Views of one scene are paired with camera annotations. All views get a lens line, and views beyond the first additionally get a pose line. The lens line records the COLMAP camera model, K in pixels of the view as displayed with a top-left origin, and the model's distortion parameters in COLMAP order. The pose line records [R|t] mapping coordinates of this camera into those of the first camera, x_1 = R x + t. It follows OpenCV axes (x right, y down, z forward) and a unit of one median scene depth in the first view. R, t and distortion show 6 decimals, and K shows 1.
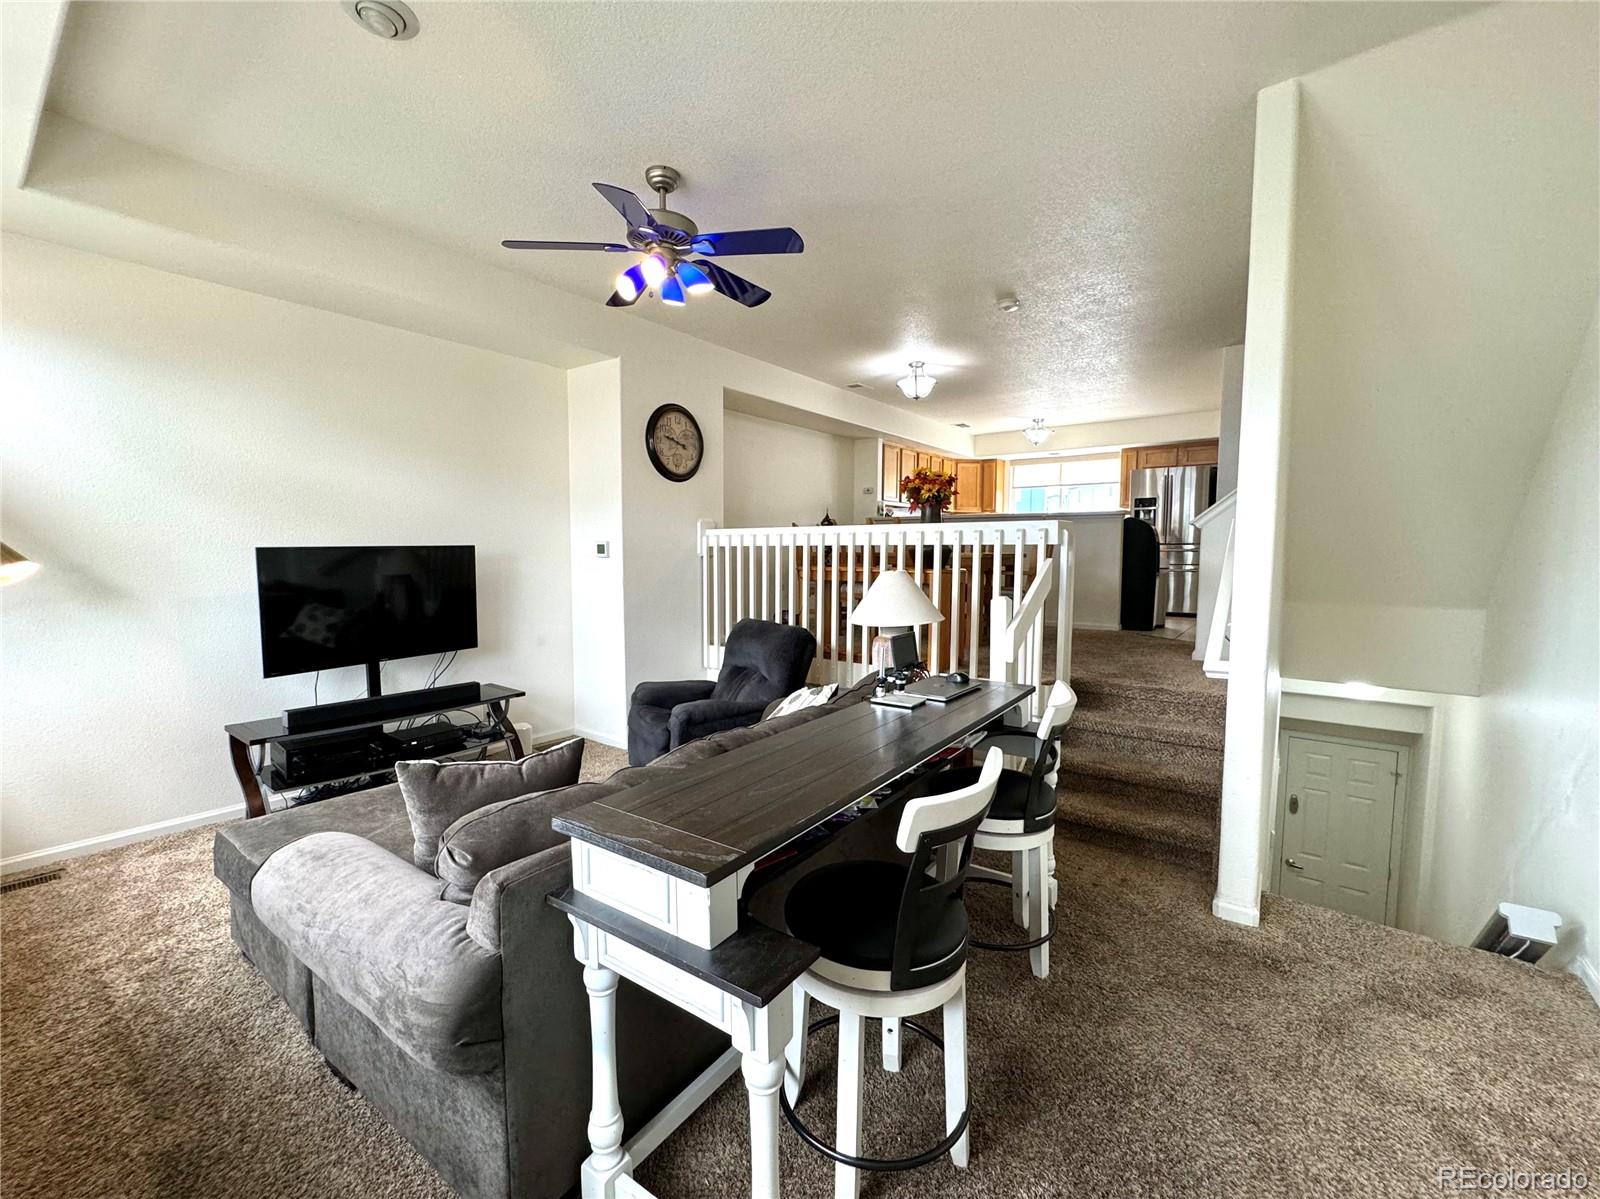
lens RADIAL K [[655.9, 0, 800.8], [0, 655.9, 606.6], [0, 0, 1]] dist [0.002850, 0.001814]
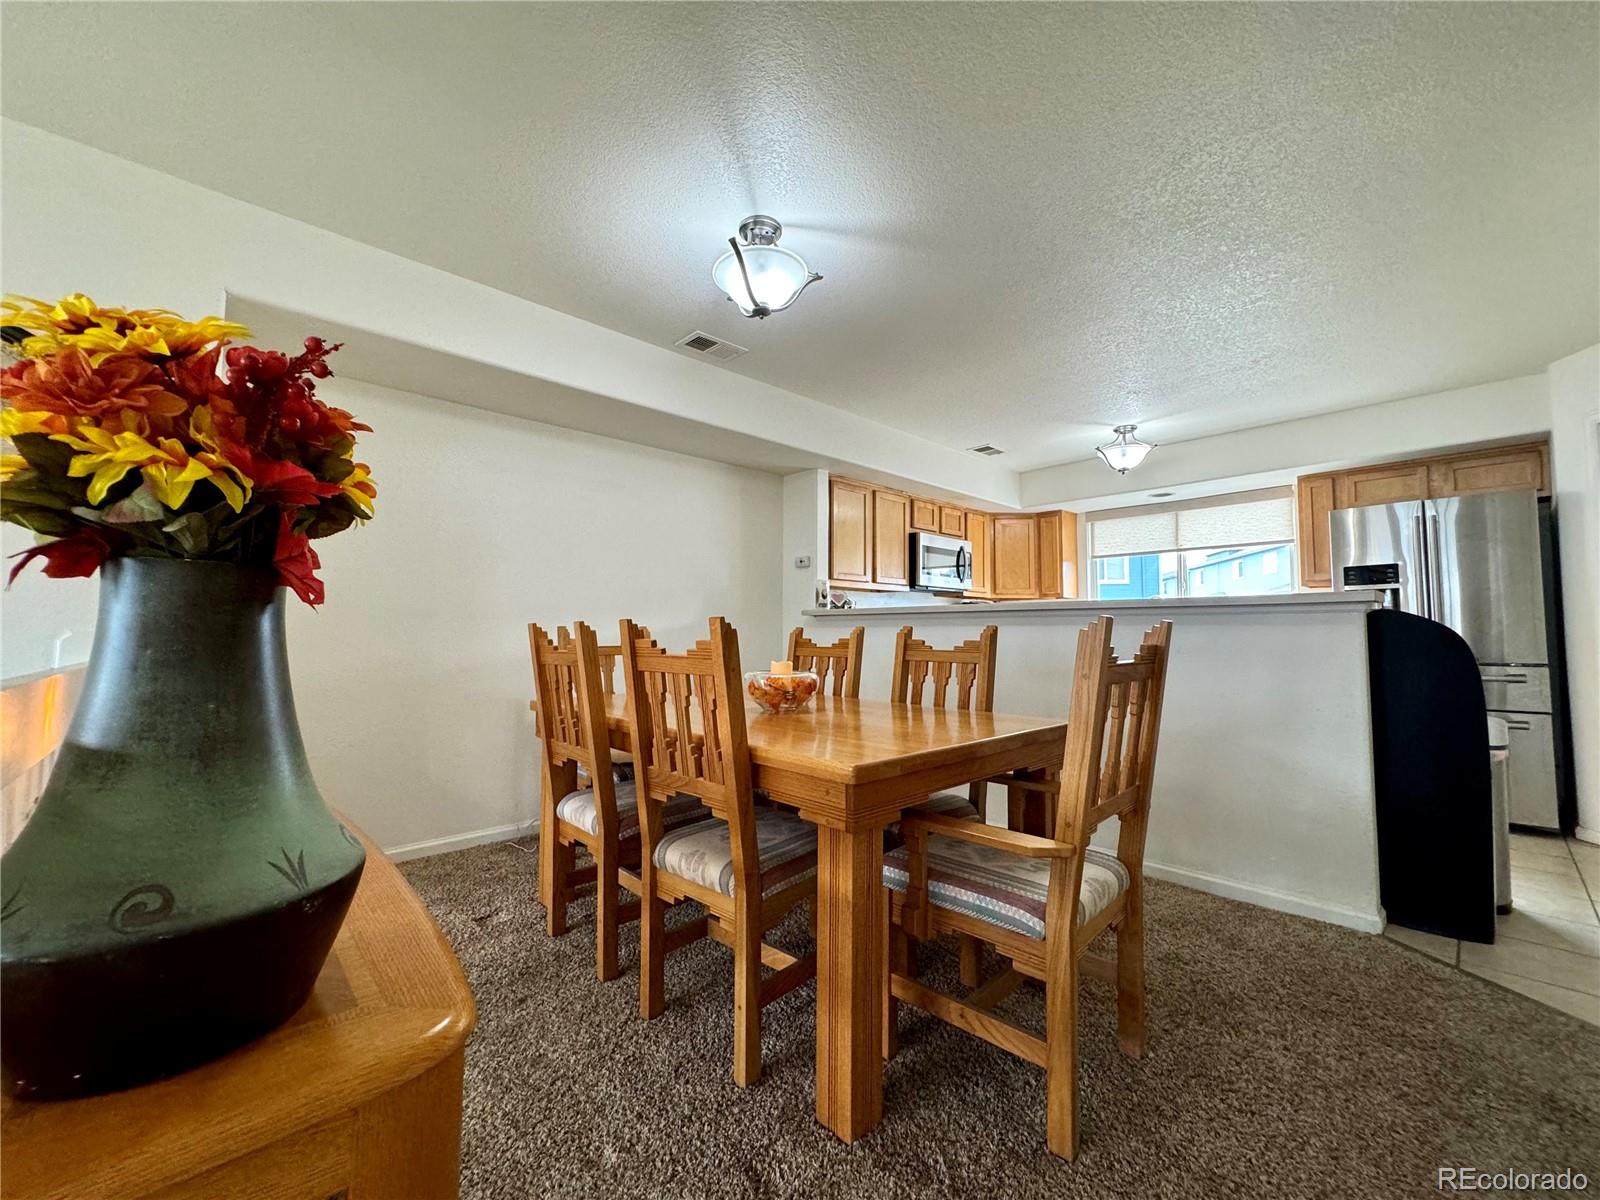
lens RADIAL K [[655.9, 0, 805.5], [0, 655.9, 590.7], [0, 0, 1]] dist [0.002850, 0.001814]
pose [[0.987849, -0.010976, -0.155029, 0.327581], [-0.013643, 0.987529, -0.156846, -0.113238], [0.154817, 0.157055, 0.975380, 0.801421]]
